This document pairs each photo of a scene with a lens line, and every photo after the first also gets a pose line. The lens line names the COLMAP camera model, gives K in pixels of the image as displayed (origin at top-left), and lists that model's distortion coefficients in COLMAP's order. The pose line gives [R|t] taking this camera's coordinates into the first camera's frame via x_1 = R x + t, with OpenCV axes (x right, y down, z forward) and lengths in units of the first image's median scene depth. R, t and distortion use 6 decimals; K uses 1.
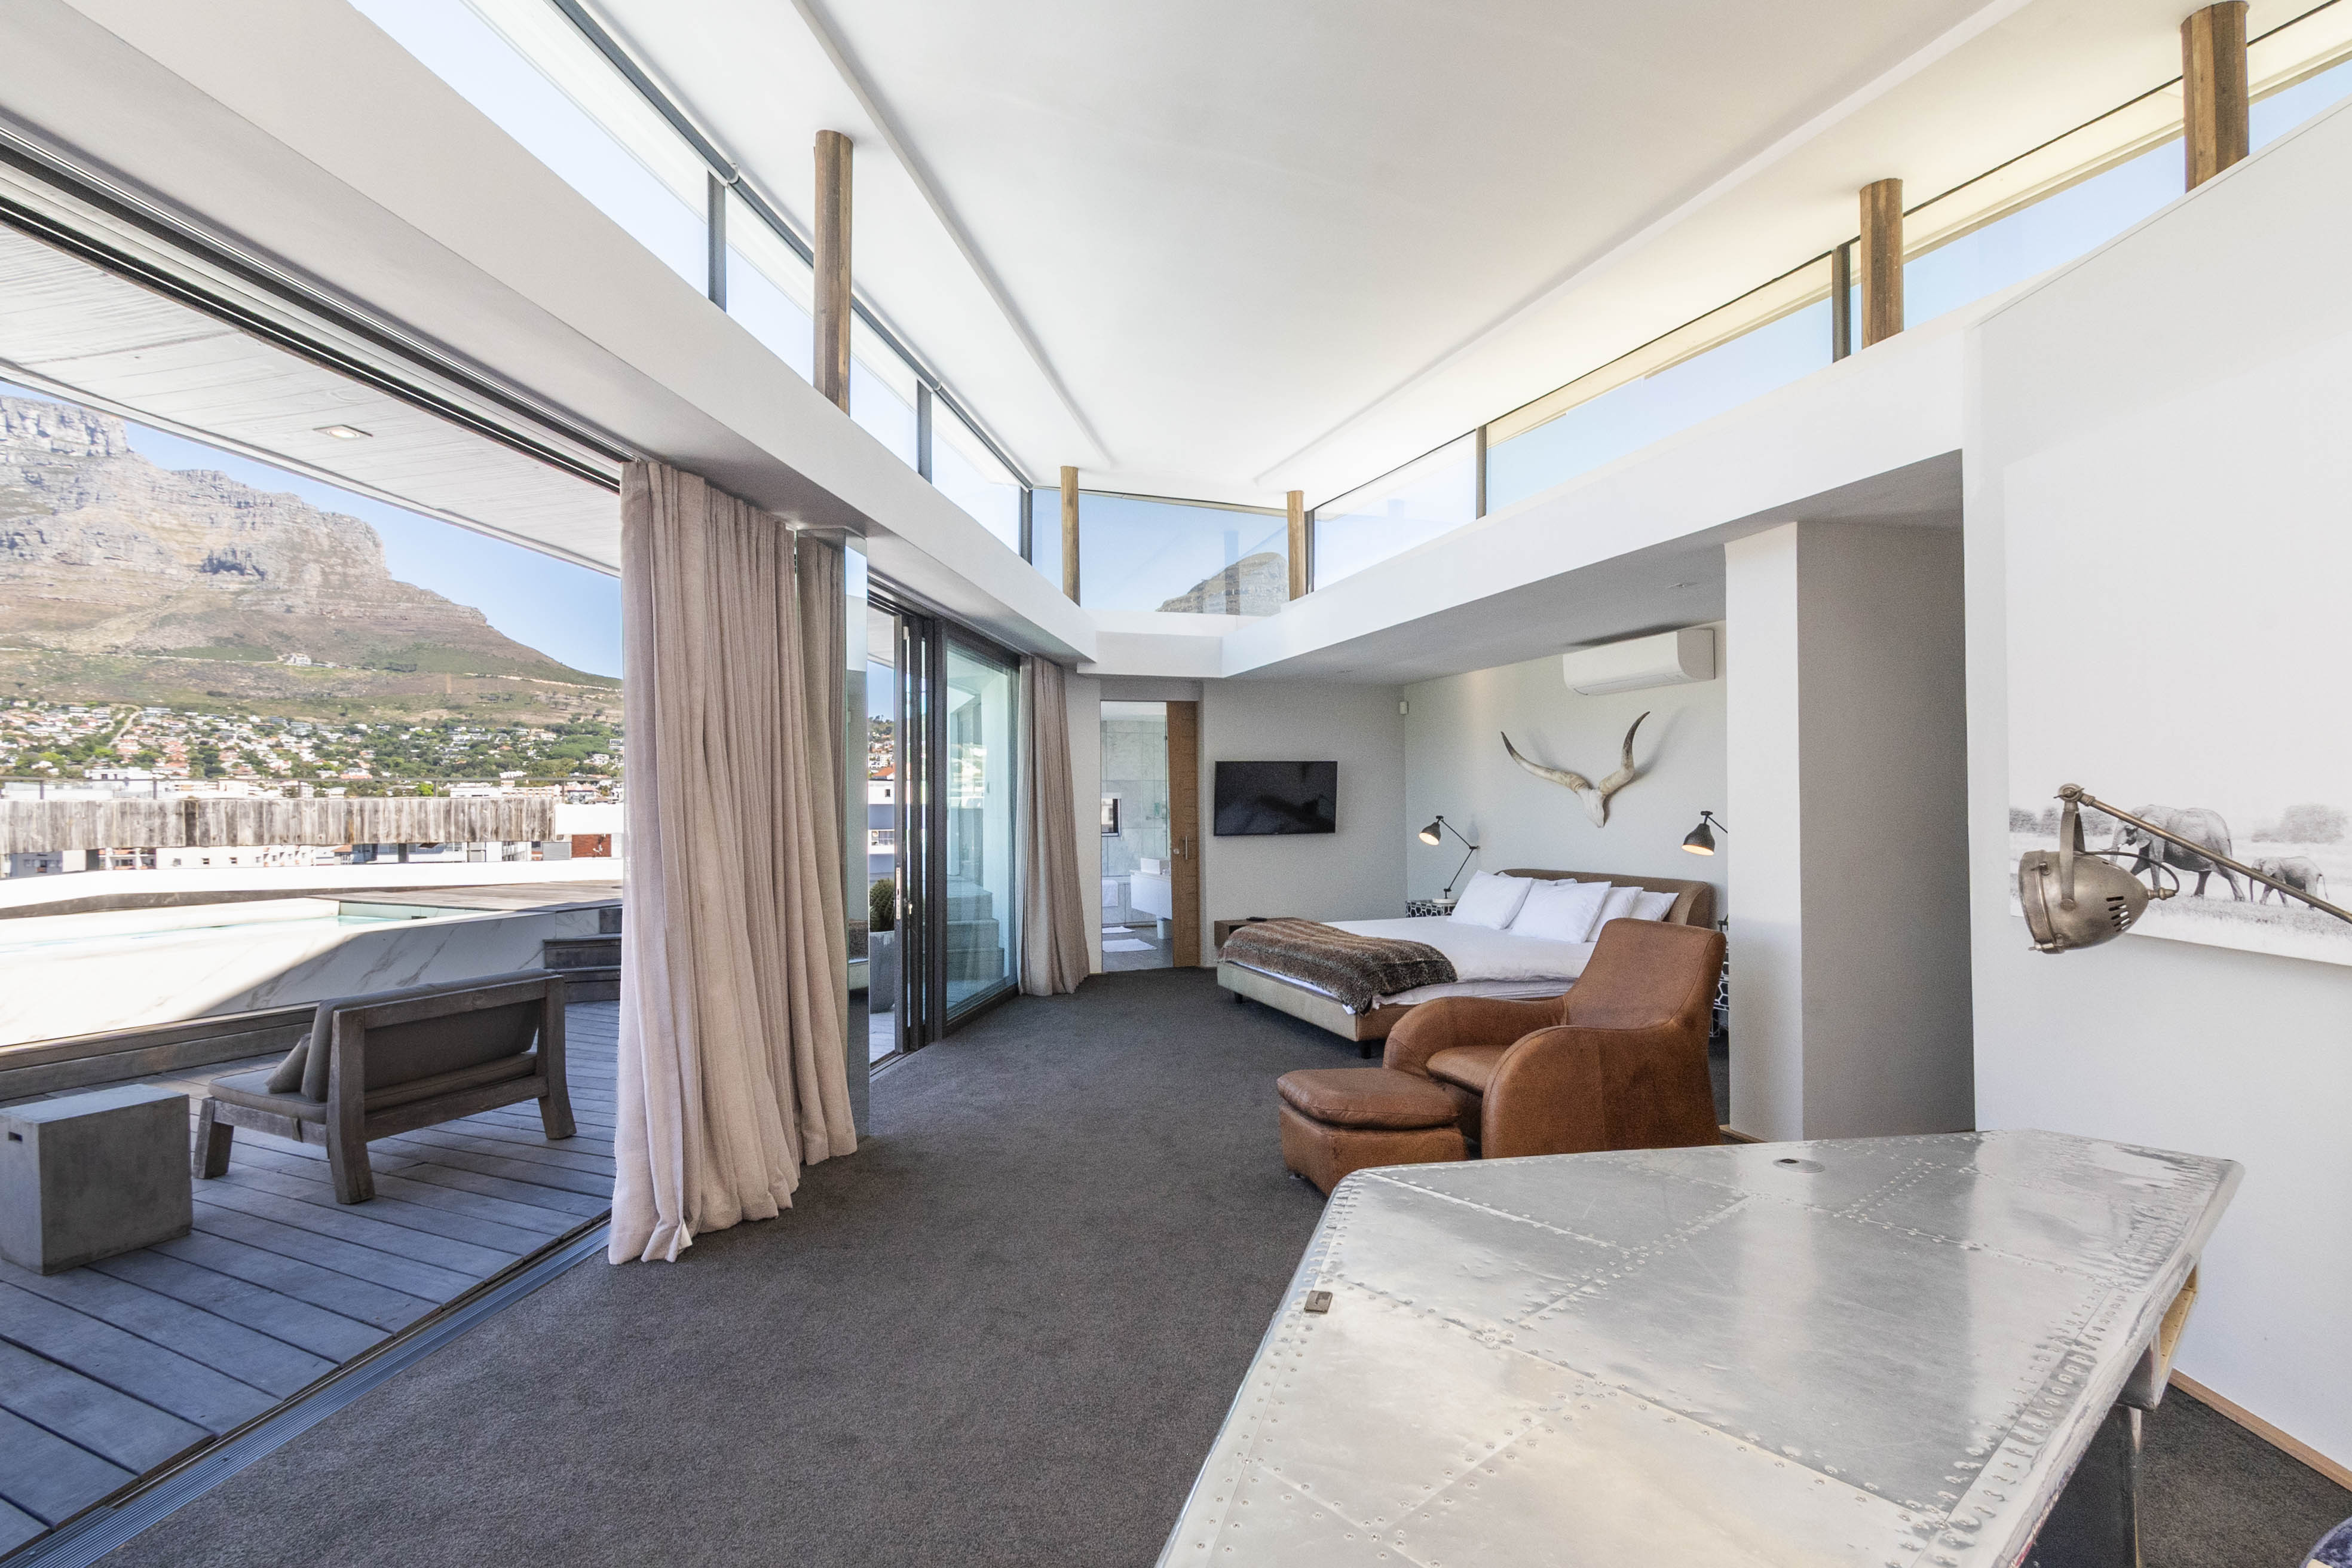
lens RADIAL K [[1052.1, 0, 1211.3], [0, 1052.1, 797.4], [0, 0, 1]] dist [0.000554, -0.000270]
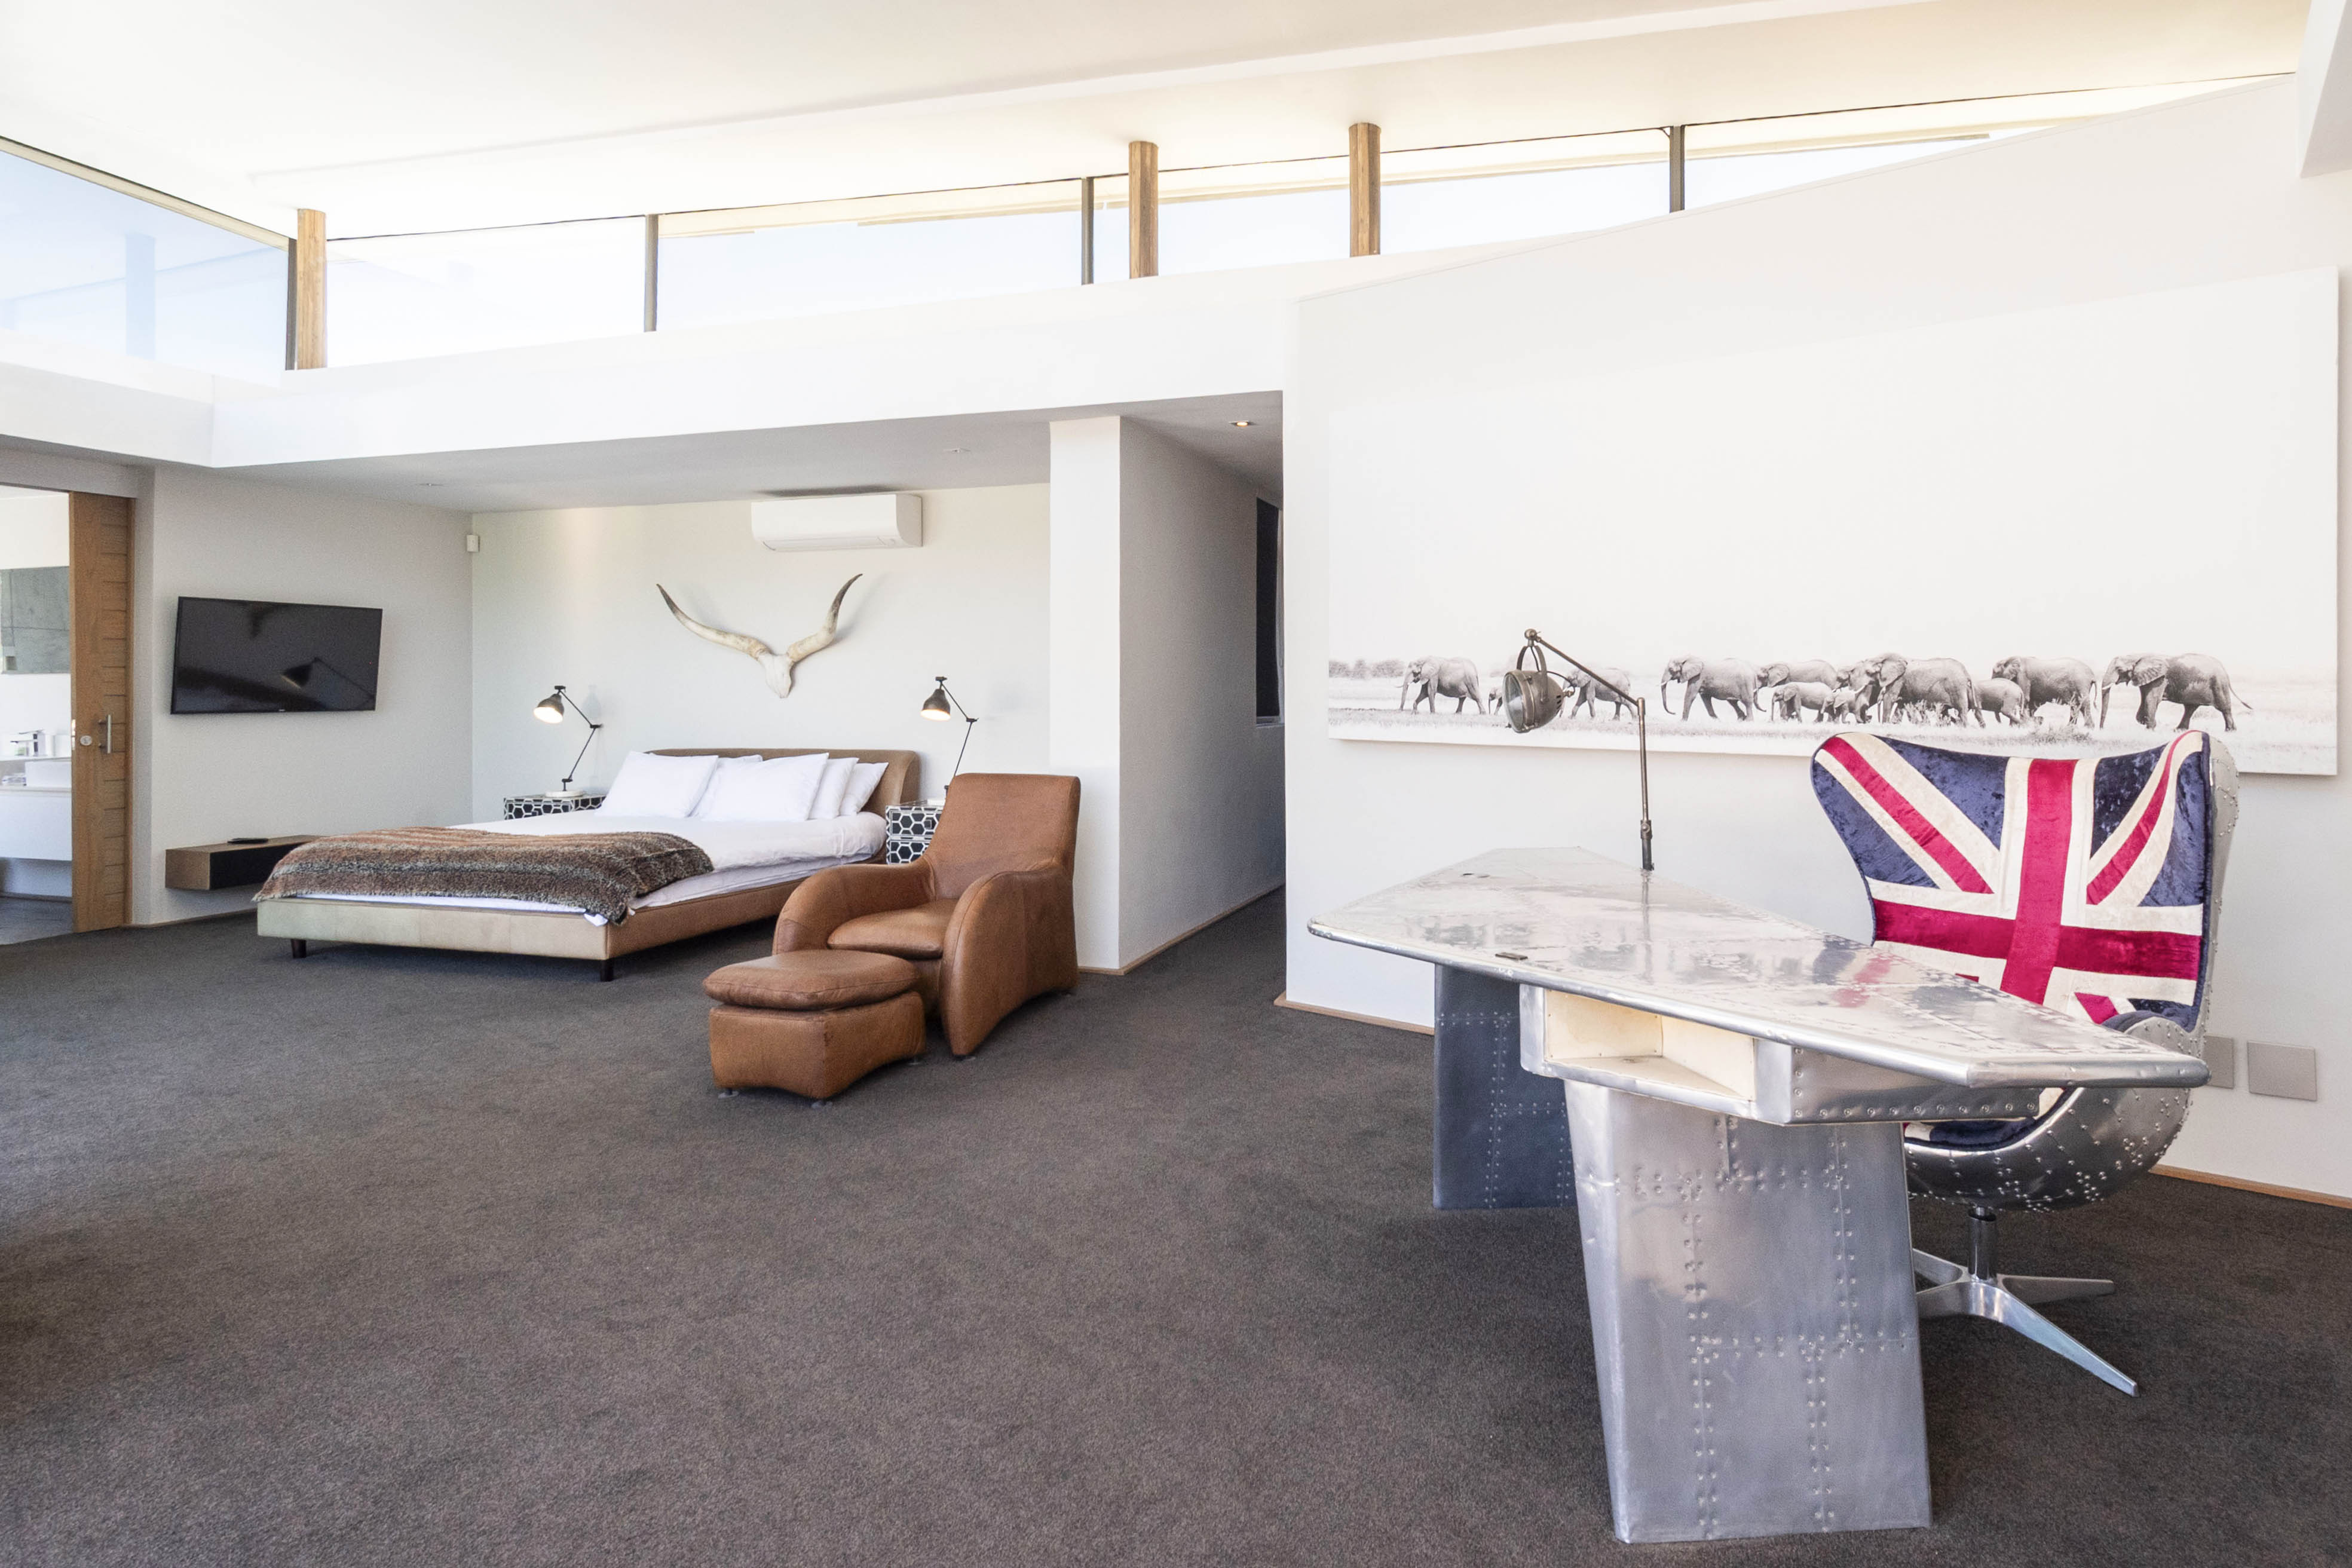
lens RADIAL K [[1239.2, 0, 1237.2], [0, 1239.2, 688.6], [0, 0, 1]] dist [-0.003066, -0.000881]
pose [[0.592934, 0.010317, 0.805185, -0.287904], [-0.008566, 0.999942, -0.006504, 0.027244], [-0.805206, -0.003041, 0.592988, 0.061910]]
